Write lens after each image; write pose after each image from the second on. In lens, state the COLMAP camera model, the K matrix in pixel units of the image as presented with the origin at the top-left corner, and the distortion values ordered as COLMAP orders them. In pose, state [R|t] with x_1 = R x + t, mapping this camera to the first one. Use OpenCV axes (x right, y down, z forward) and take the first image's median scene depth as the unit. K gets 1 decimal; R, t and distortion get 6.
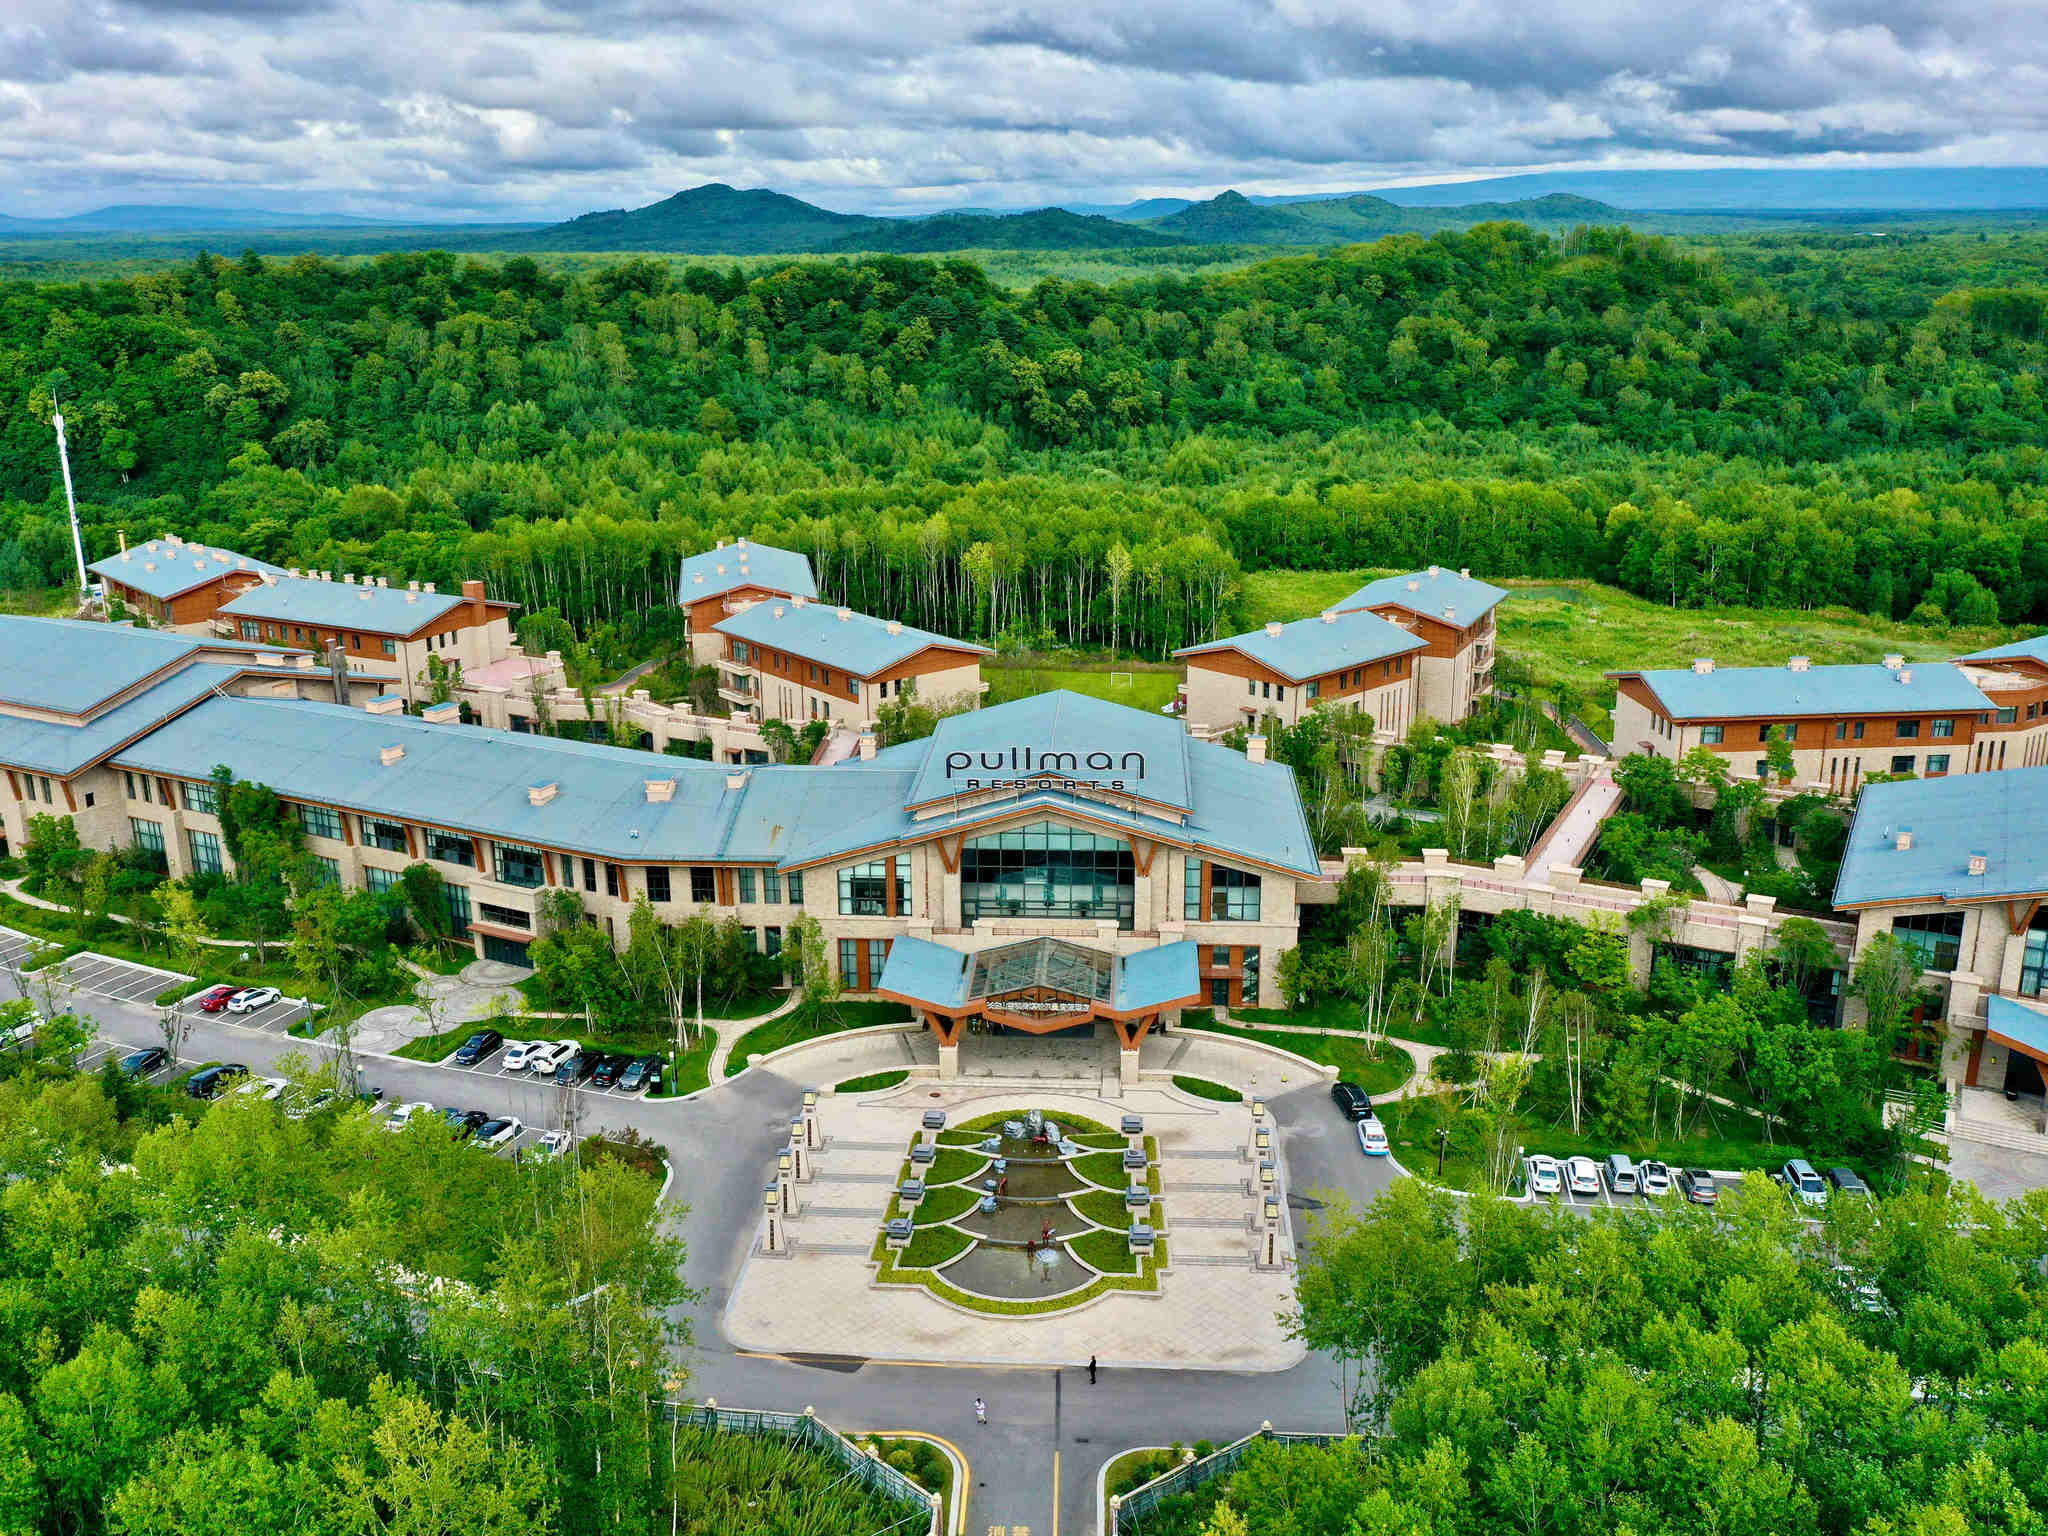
lens RADIAL K [[1645.3, 0, 1024.0], [0, 1645.3, 768.0], [0, 0, 1]] dist [-0.073548, 0.009198]
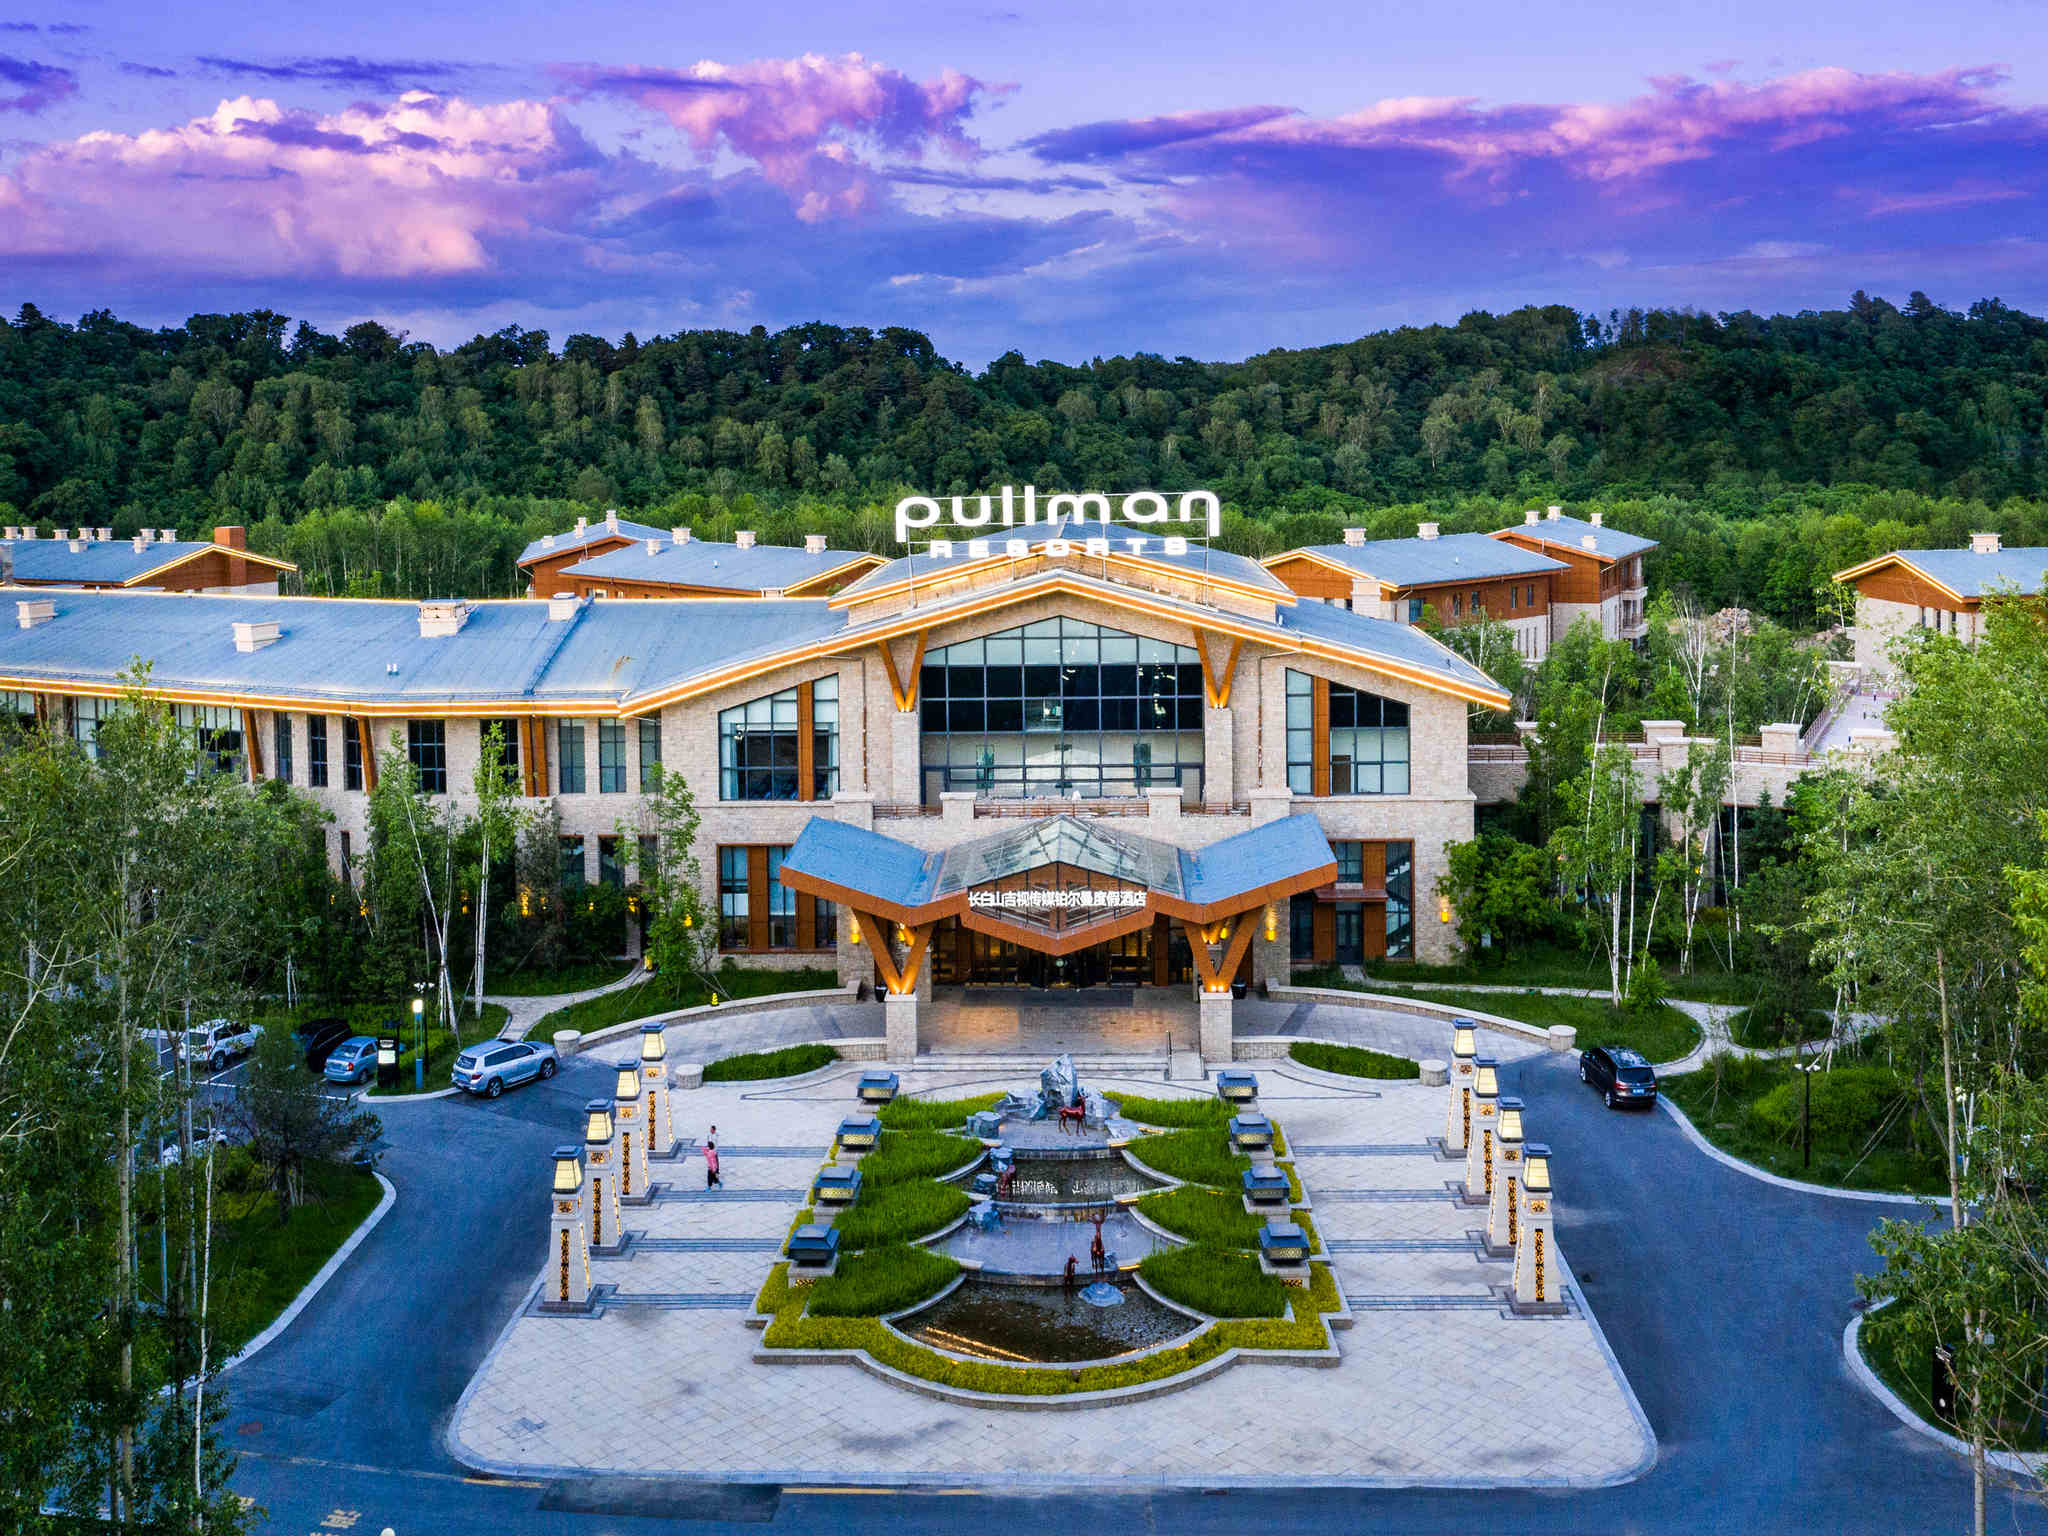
lens RADIAL K [[1698.6, 0, 959.5], [0, 1698.6, 763.7], [0, 0, 1]] dist [-0.020773, 0.000392]
pose [[0.999869, -0.015006, 0.006137, -0.027354], [0.016187, 0.945315, -0.325757, 0.280746], [-0.000913, 0.325813, 0.945434, 0.396938]]
